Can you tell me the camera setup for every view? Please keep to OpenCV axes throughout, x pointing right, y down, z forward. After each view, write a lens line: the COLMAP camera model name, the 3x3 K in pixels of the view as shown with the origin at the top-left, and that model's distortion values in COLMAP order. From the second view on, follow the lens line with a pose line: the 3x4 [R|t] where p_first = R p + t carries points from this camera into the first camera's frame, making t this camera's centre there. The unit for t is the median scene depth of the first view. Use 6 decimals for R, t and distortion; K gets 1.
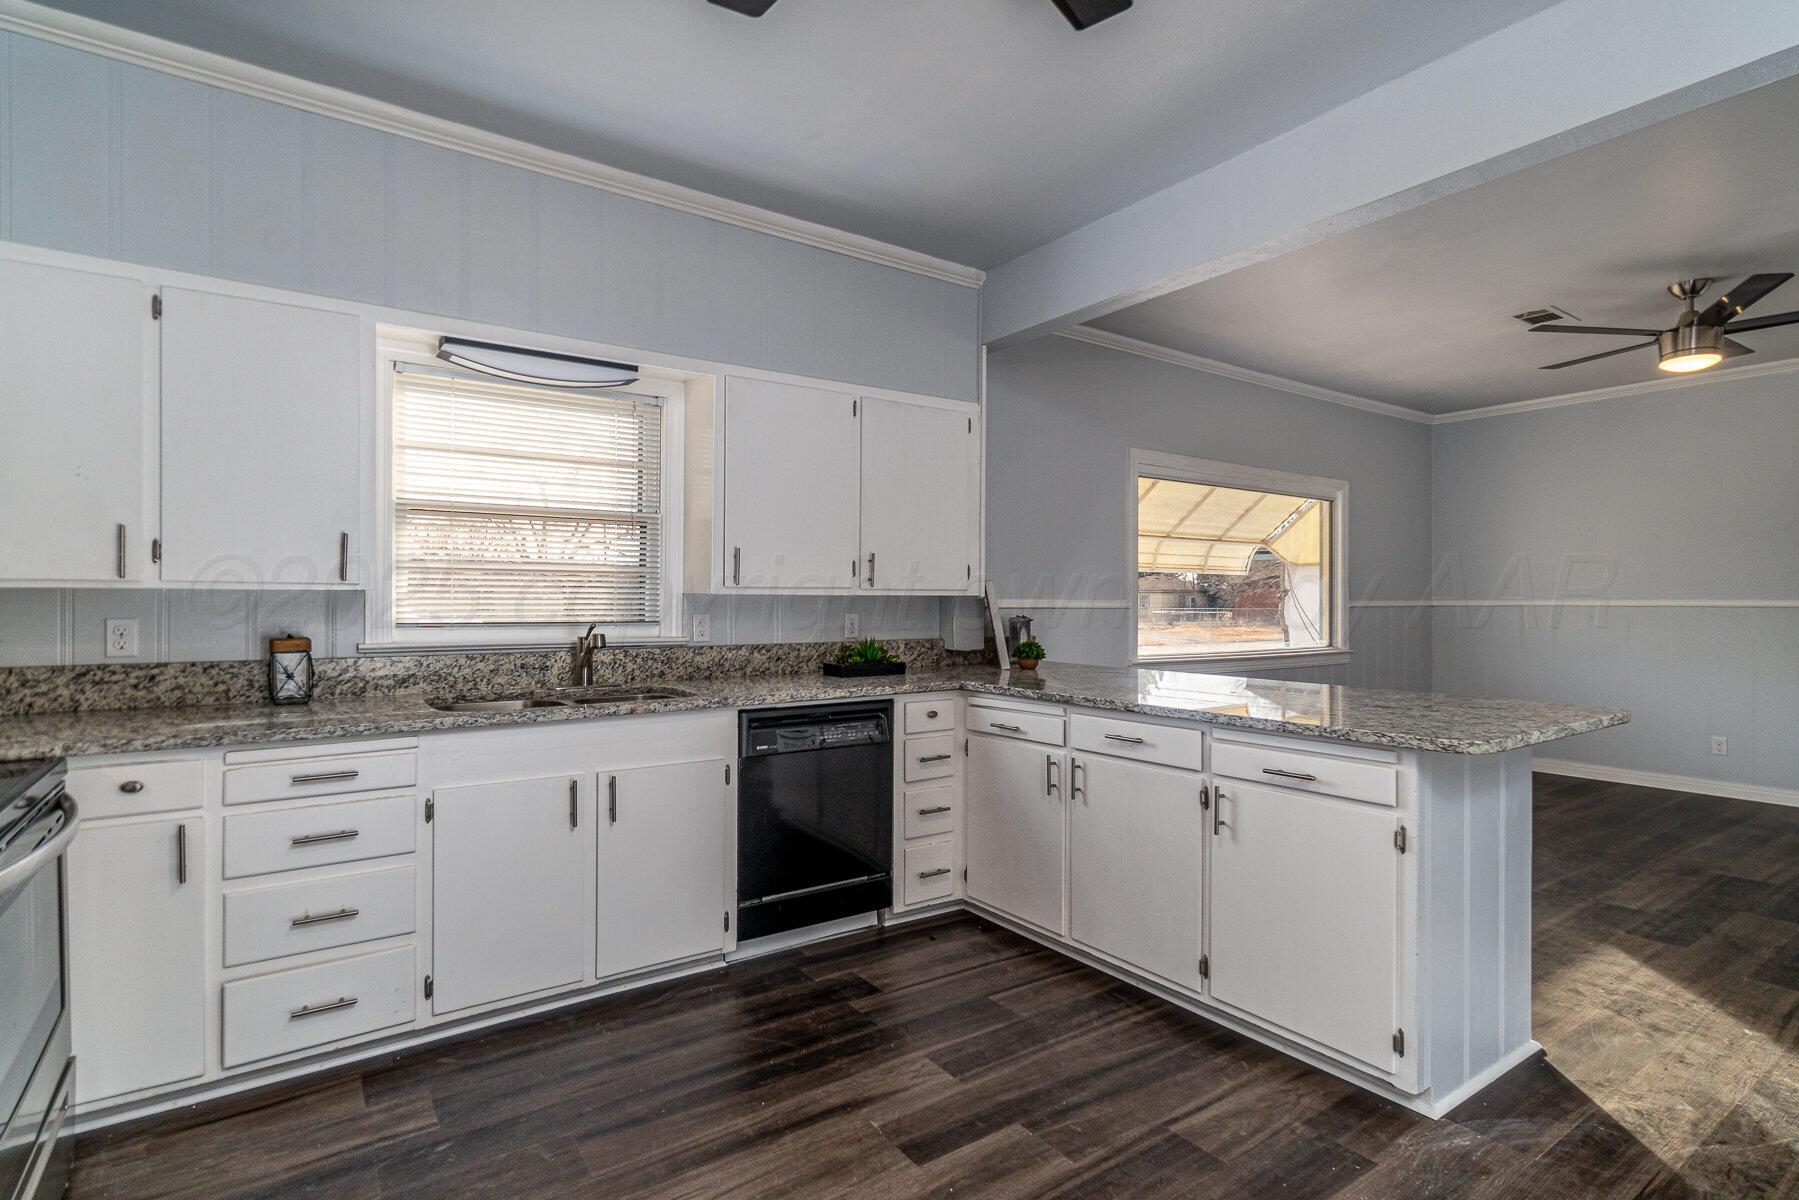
lens RADIAL K [[865.2, 0, 870.9], [0, 865.2, 602.1], [0, 0, 1]] dist [-0.006458, 0.003875]
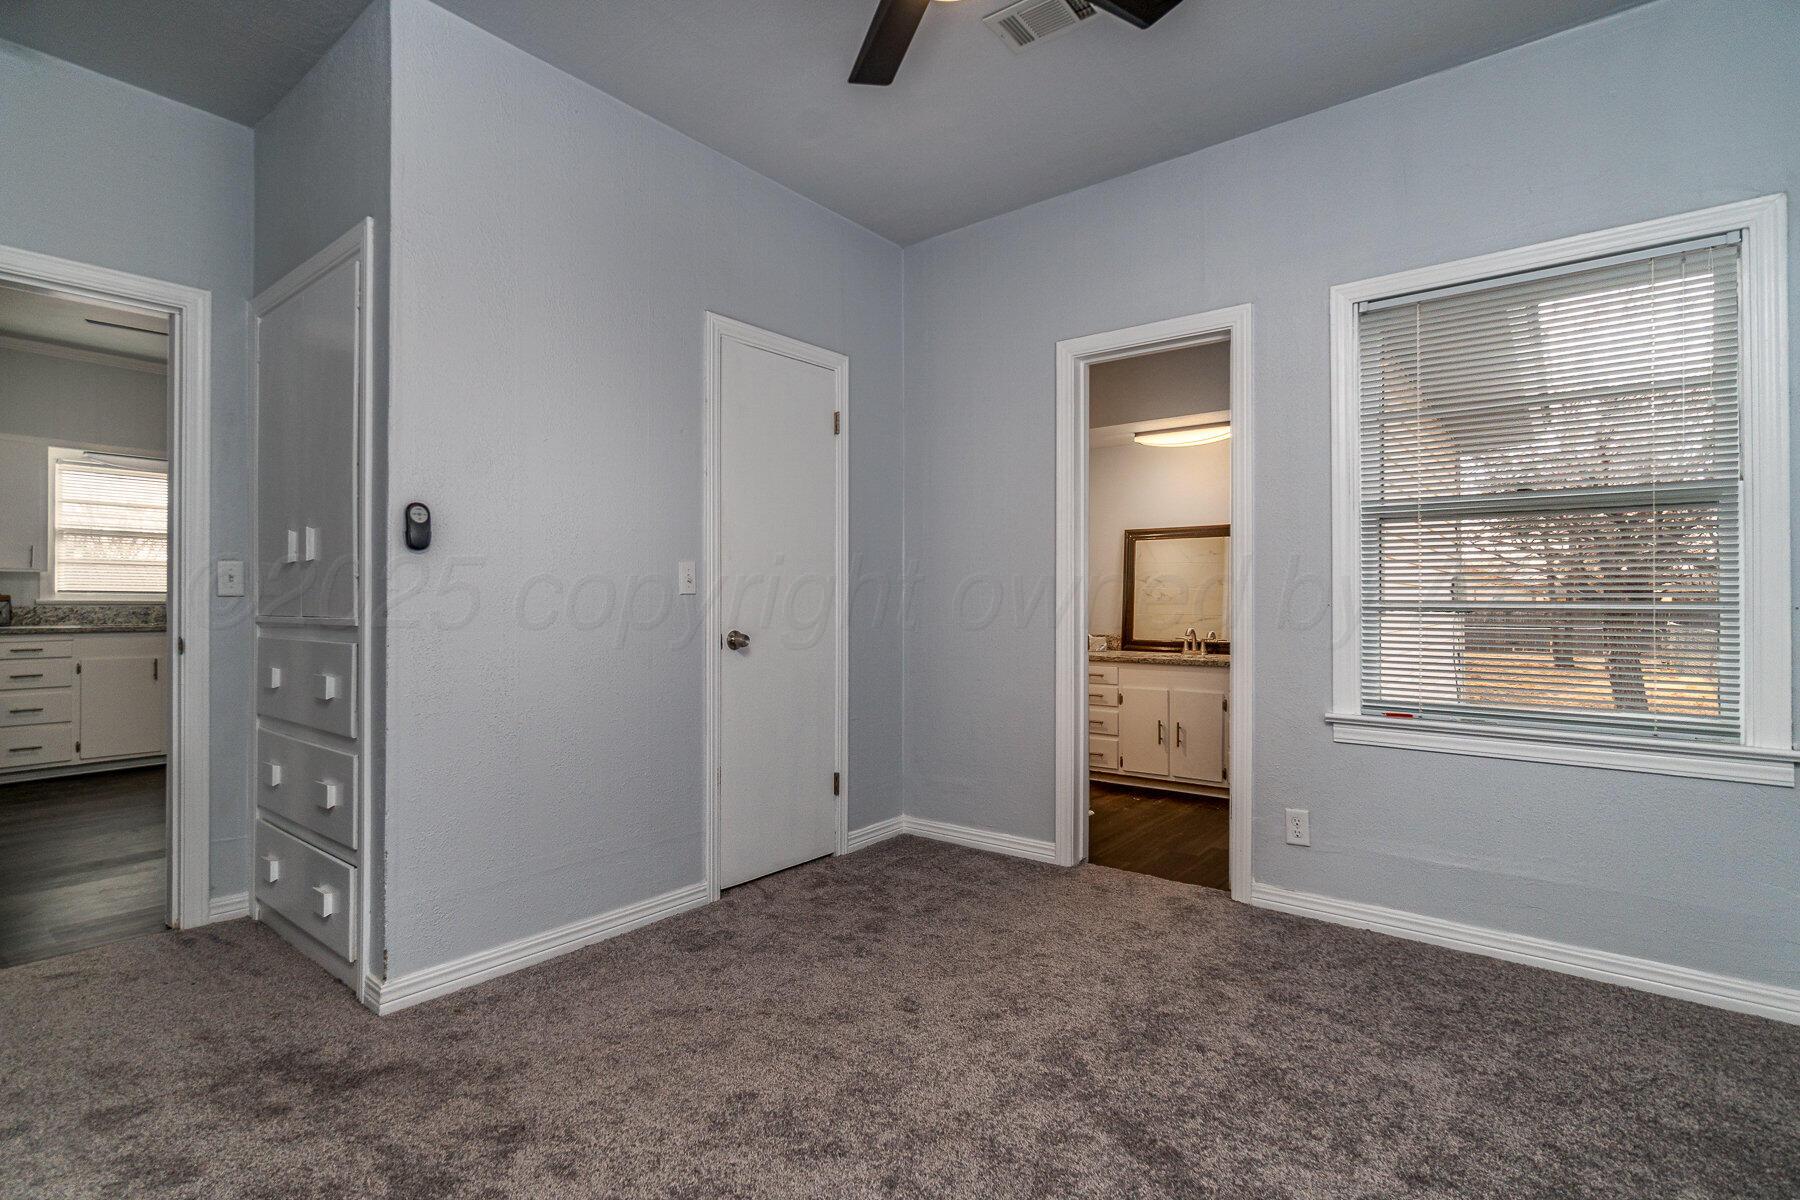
lens RADIAL K [[865.7, 0, 848.0], [0, 865.7, 610.8], [0, 0, 1]] dist [-0.006458, 0.003875]
pose [[0.963046, 0.003072, 0.269321, 0.732175], [-0.004260, 0.999984, 0.003829, 0.061996], [-0.269305, -0.004835, 0.963043, -1.535368]]
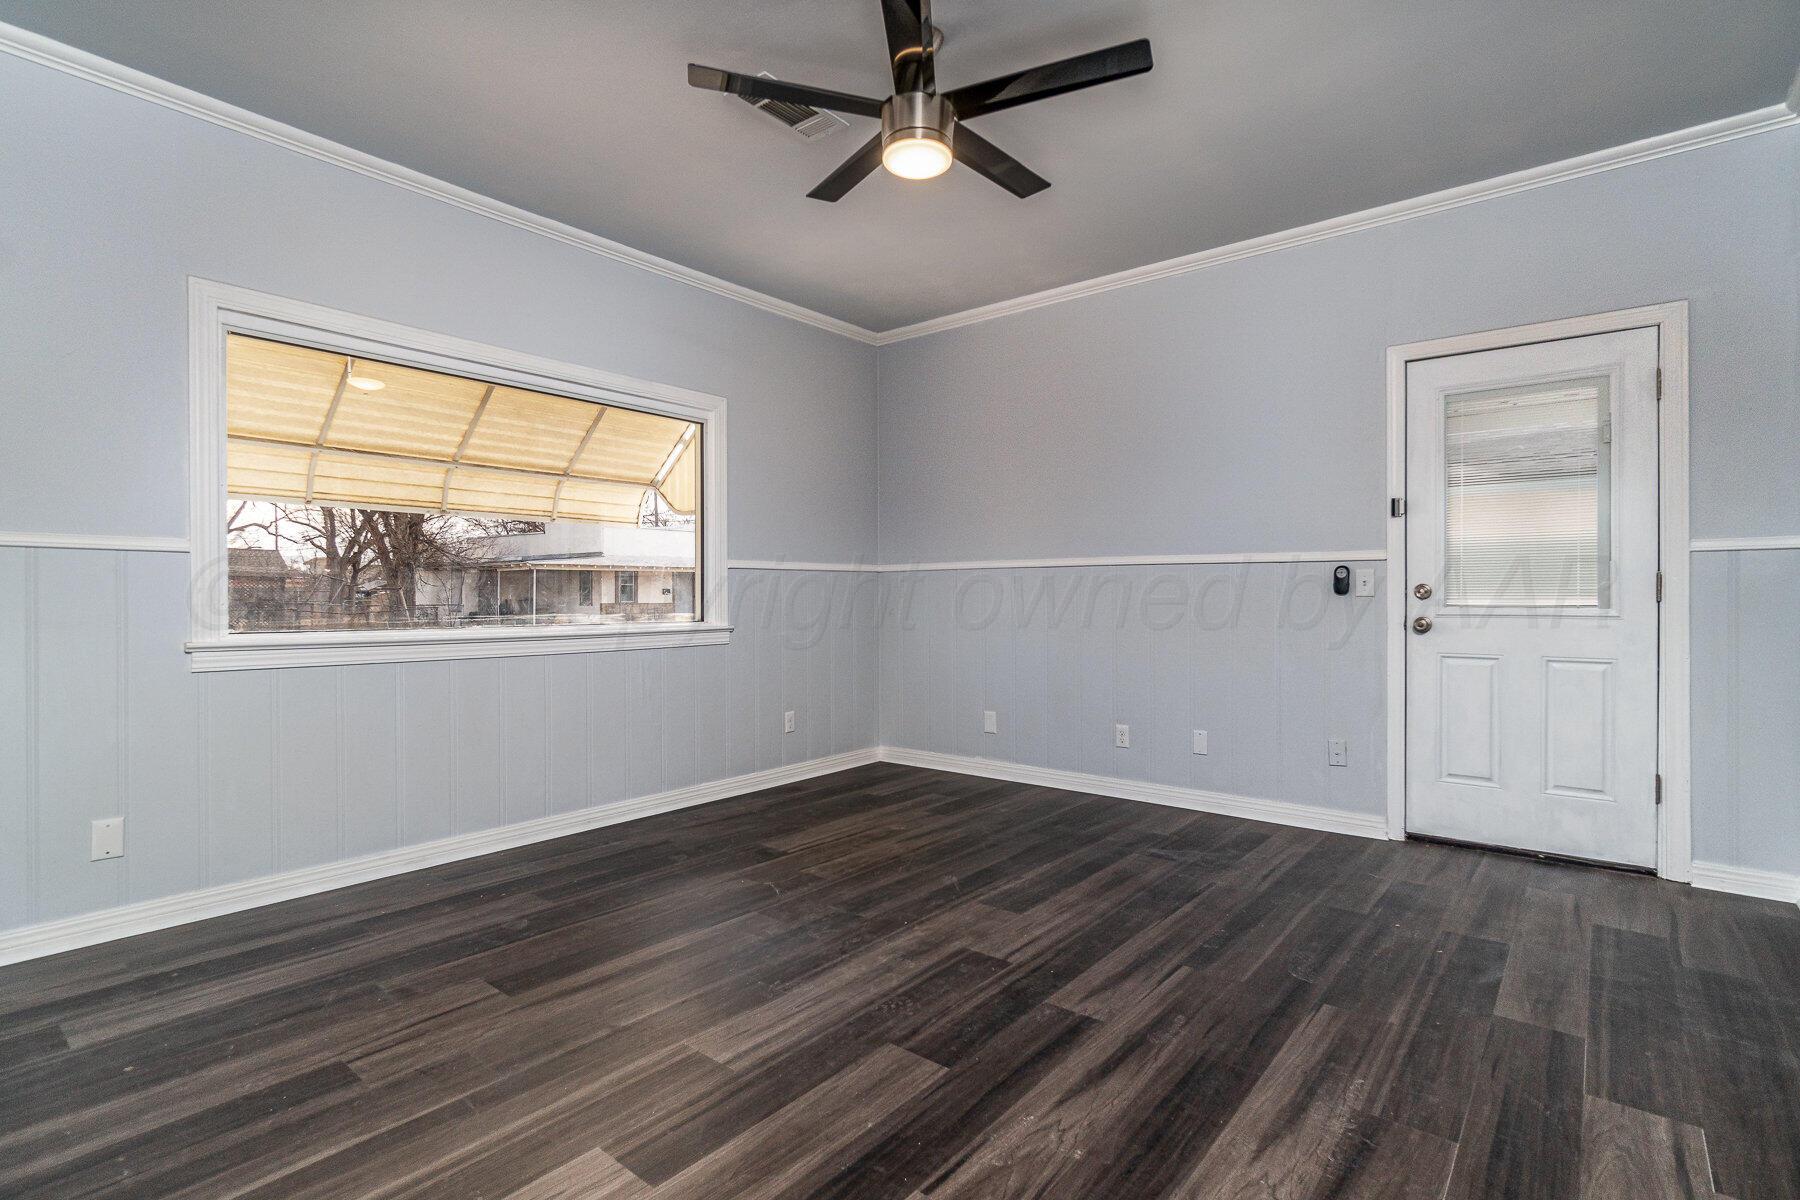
lens RADIAL K [[865.7, 0, 888.1], [0, 865.7, 599.1], [0, 0, 1]] dist [-0.006458, 0.003875]
pose [[0.959253, -0.003059, 0.282533, 1.047330], [0.003617, 0.999992, -0.001451, 0.075115], [-0.282526, 0.002414, 0.959257, 0.549582]]
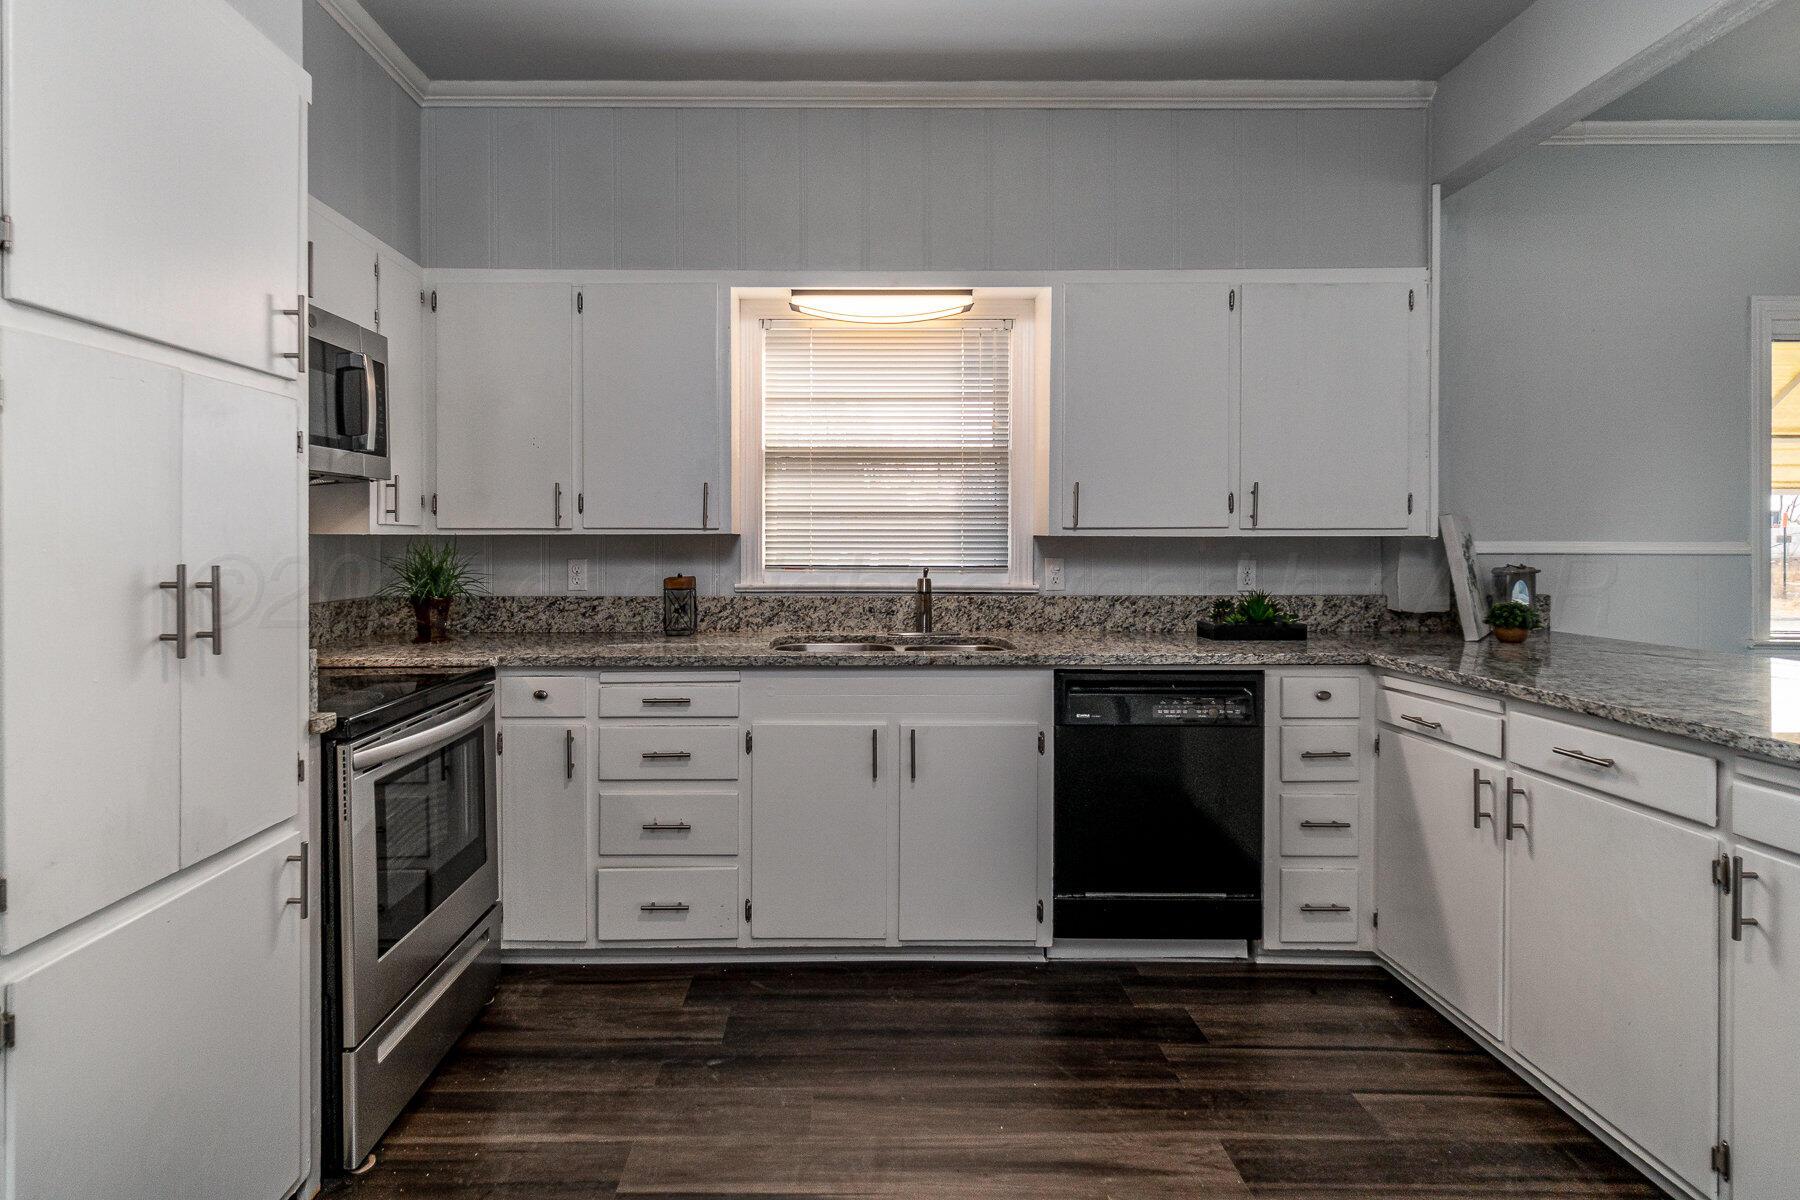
lens RADIAL K [[937.8, 0, 830.5], [0, 937.8, 550.2], [0, 0, 1]] dist [-0.004014, 0.002117]
pose [[0.824790, 0.001238, -0.565438, 0.191811], [0.000464, 0.999996, 0.002866, 0.002257], [0.565439, -0.002626, 0.824786, 0.099959]]
